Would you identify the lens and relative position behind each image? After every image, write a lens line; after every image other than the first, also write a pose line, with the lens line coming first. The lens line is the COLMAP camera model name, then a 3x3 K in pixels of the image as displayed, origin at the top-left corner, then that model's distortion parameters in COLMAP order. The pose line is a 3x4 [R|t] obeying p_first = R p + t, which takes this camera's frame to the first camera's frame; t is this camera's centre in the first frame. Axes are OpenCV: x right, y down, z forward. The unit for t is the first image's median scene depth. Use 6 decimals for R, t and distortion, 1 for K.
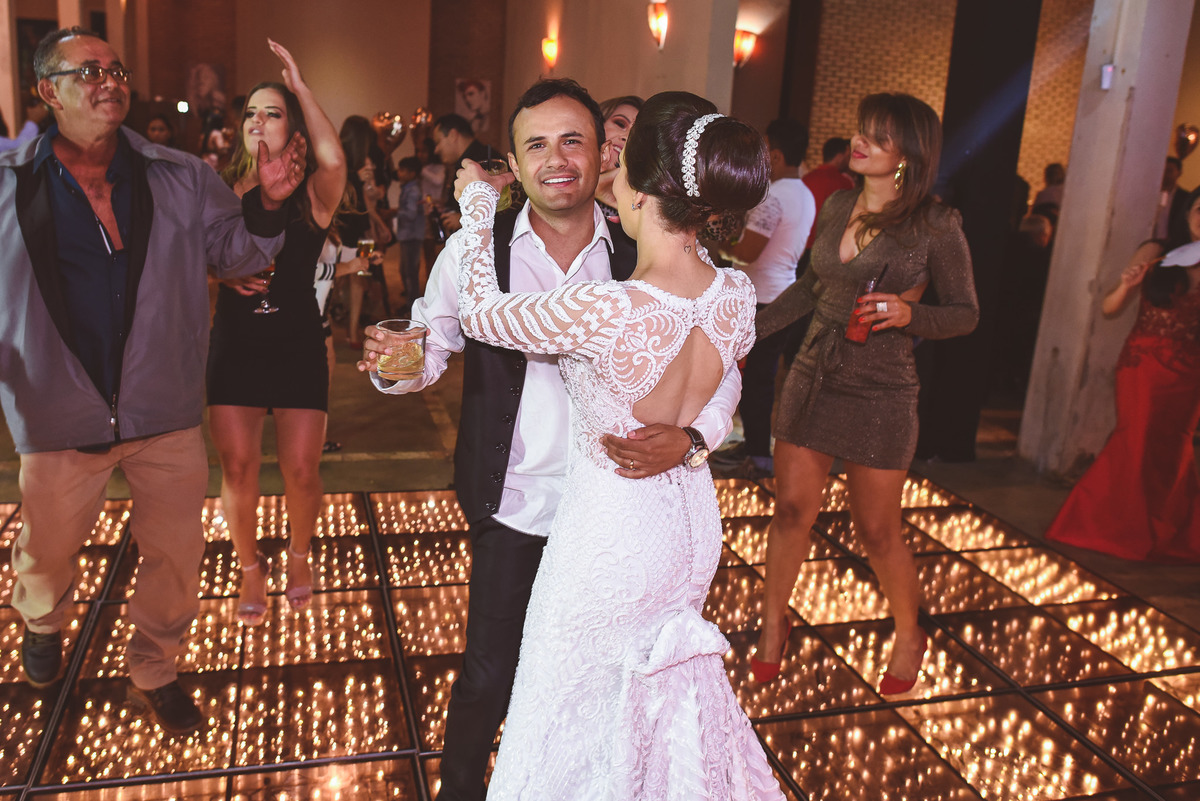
lens RADIAL K [[891.9, 0, 600.0], [0, 891.9, 400.5], [0, 0, 1]] dist [-0.004035, -0.002046]
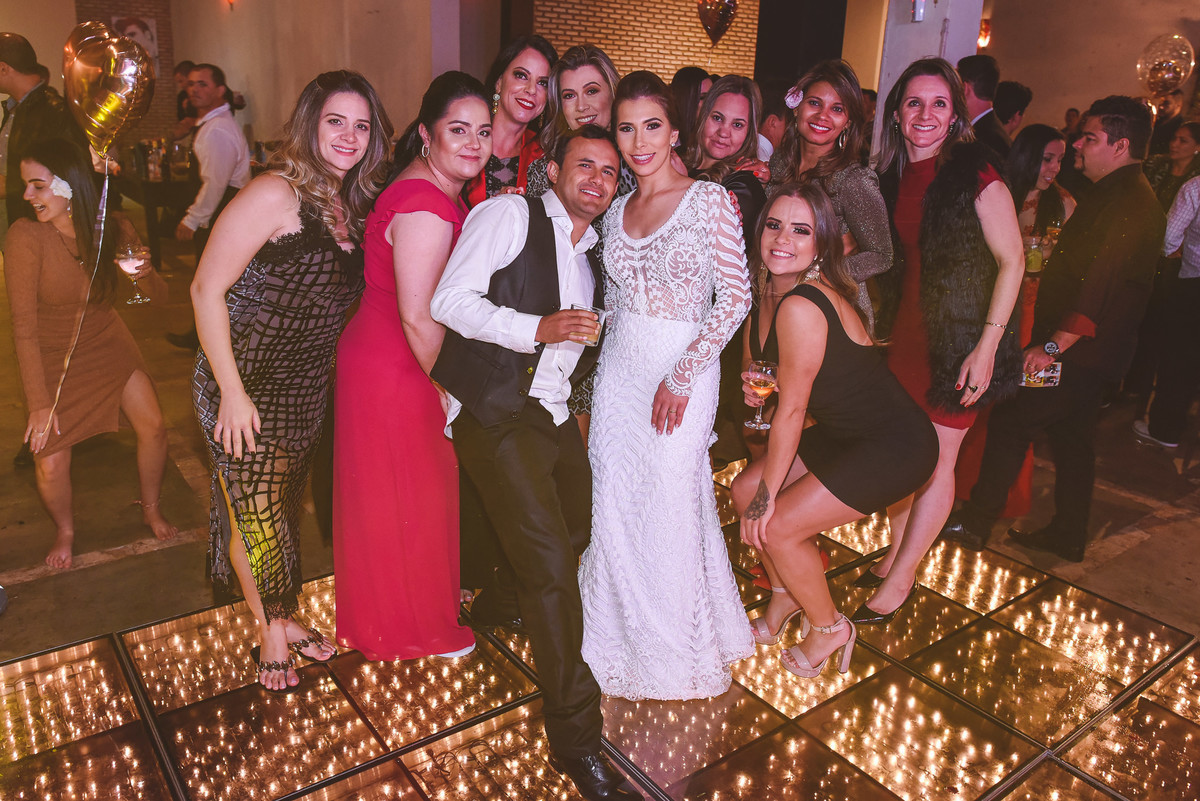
lens RADIAL K [[891.9, 0, 600.0], [0, 891.9, 400.5], [0, 0, 1]] dist [-0.004035, -0.002046]
pose [[0.947876, -0.126709, 0.292361, -0.090865], [0.109200, 0.991147, 0.075522, -0.080660], [-0.299342, -0.039660, 0.953321, 0.260672]]
